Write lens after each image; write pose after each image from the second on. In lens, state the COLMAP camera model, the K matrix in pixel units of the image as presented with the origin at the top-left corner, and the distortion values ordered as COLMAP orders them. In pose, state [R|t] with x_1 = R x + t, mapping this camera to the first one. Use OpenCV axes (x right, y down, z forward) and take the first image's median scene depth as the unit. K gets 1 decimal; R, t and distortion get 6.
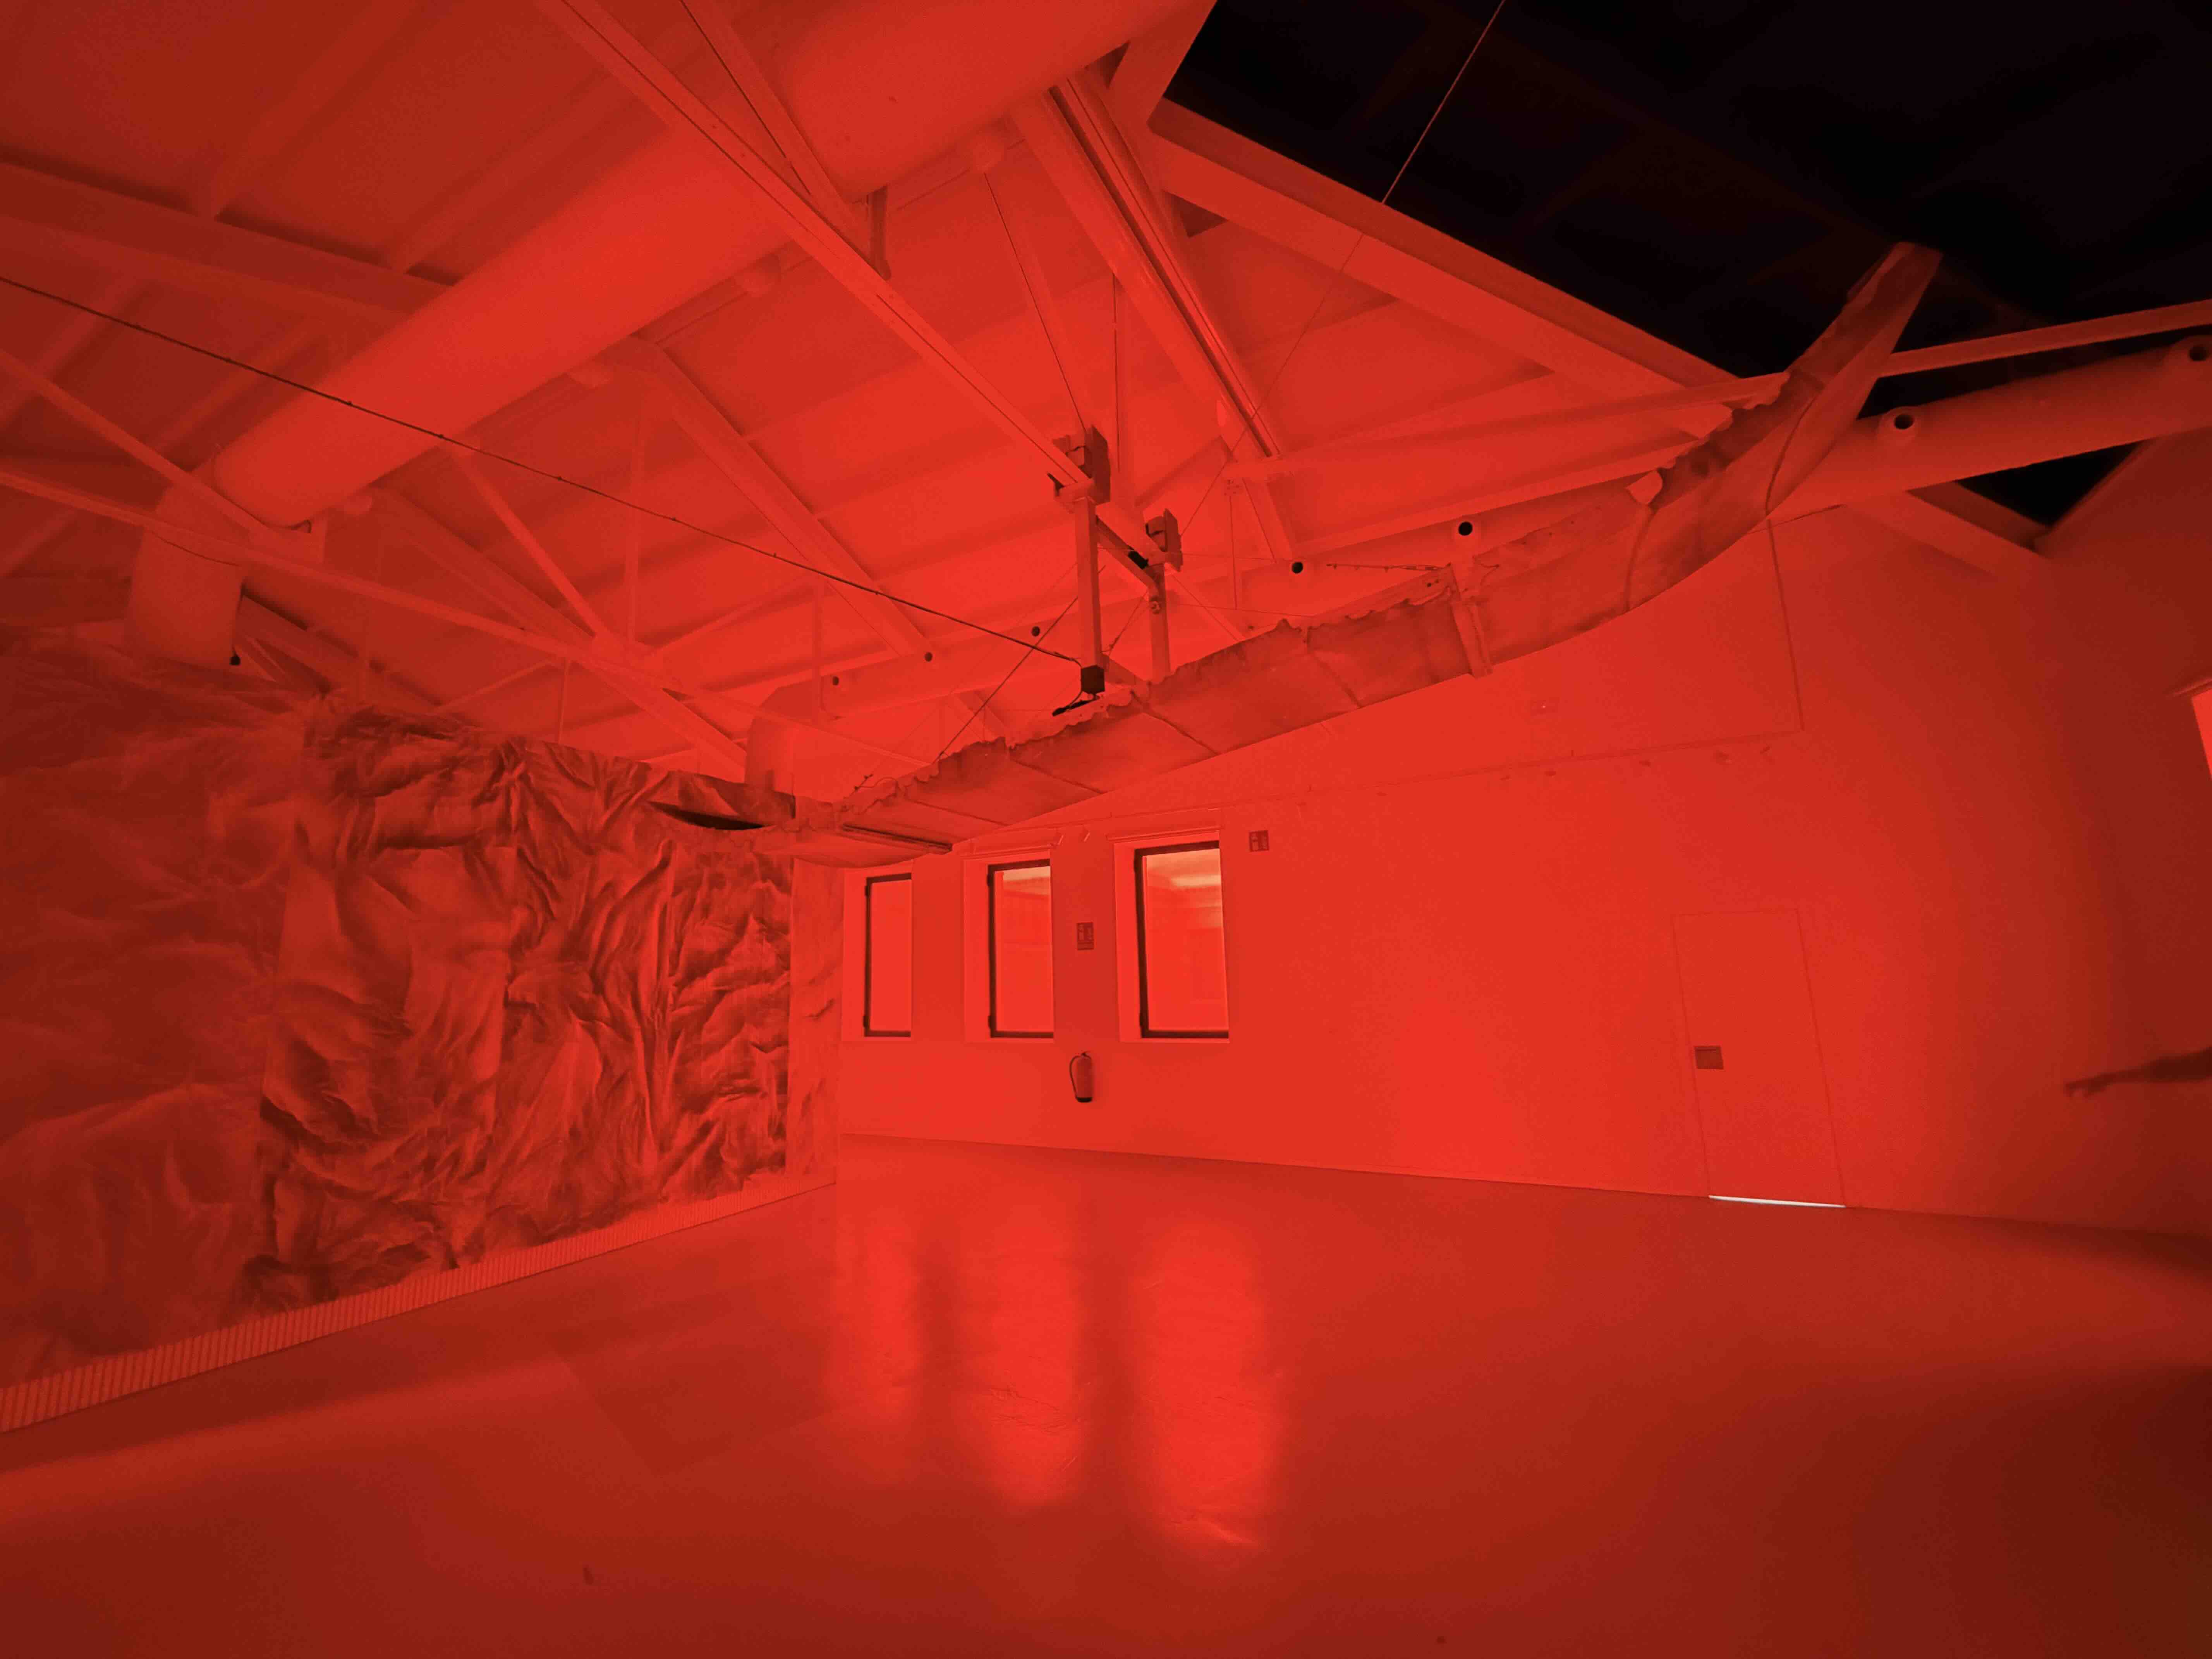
lens RADIAL K [[878.4, 0, 1106.0], [0, 878.4, 829.5], [0, 0, 1]] dist [0.000741, -0.000287]
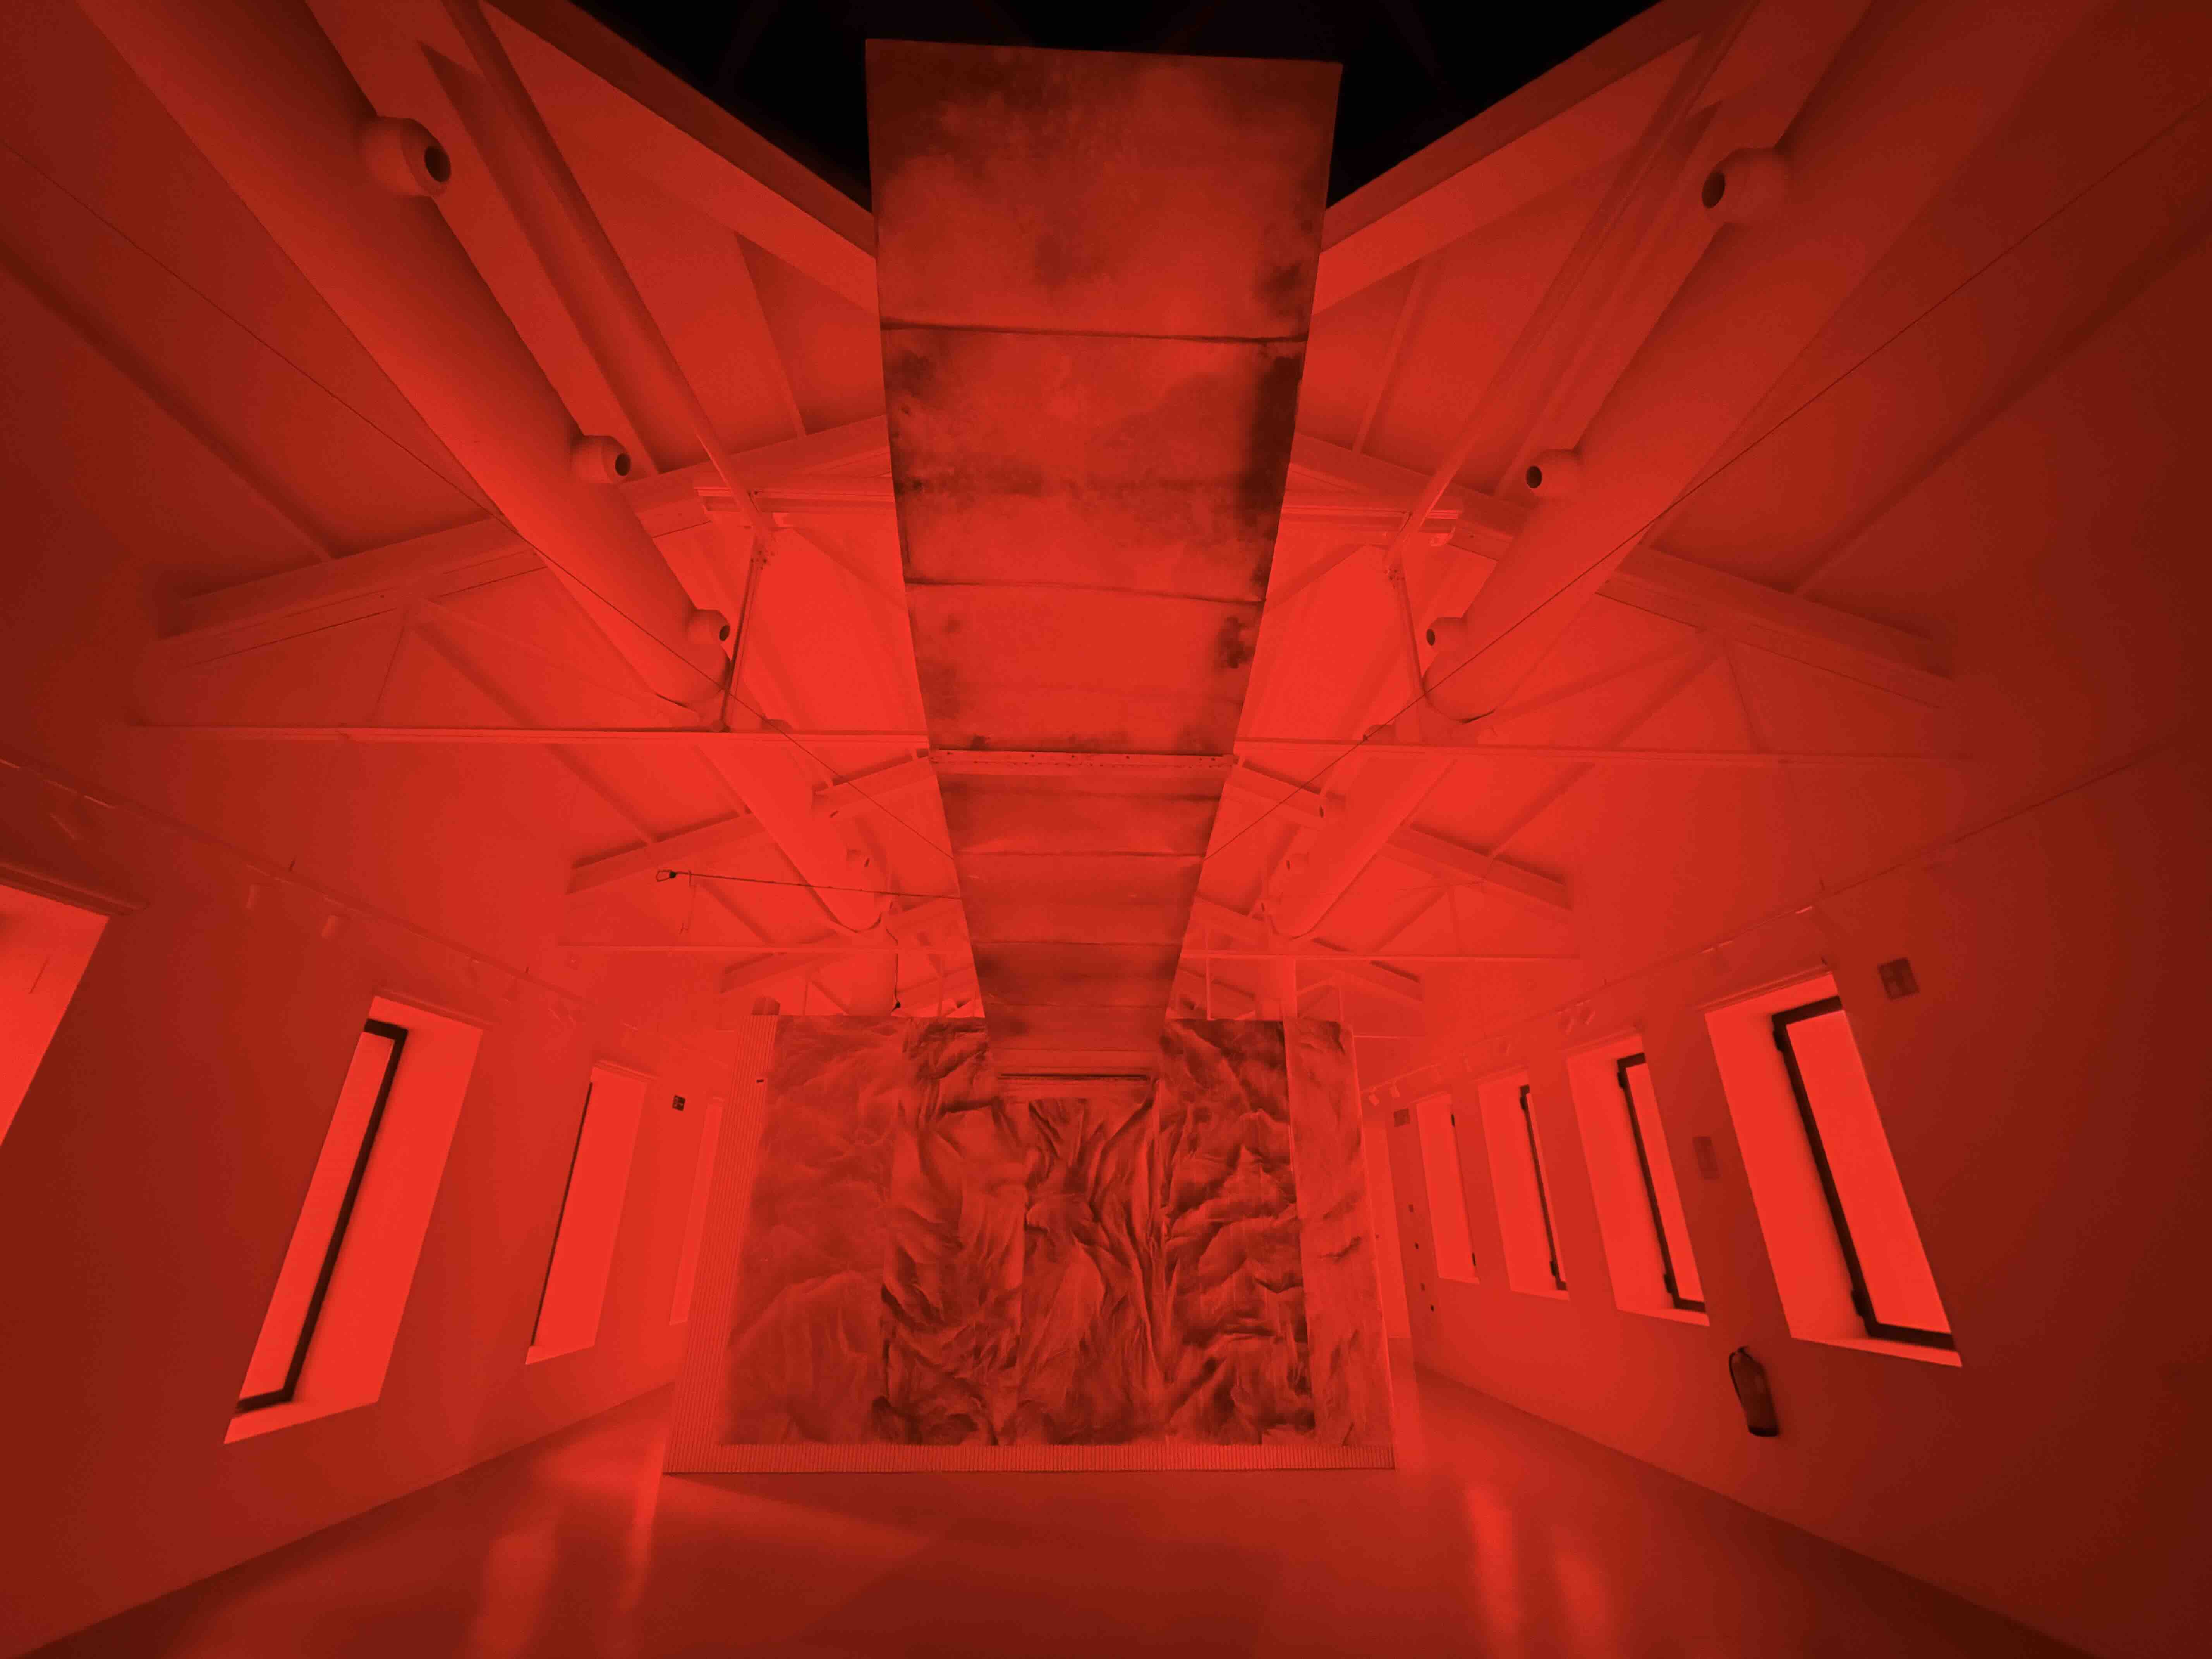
lens RADIAL K [[878.4, 0, 1106.0], [0, 878.4, 829.5], [0, 0, 1]] dist [0.000741, -0.000287]
pose [[0.496496, -0.318972, -0.807309, 0.578892], [0.126189, 0.946681, -0.296432, 0.035508], [0.858818, 0.045304, 0.510274, 0.367496]]
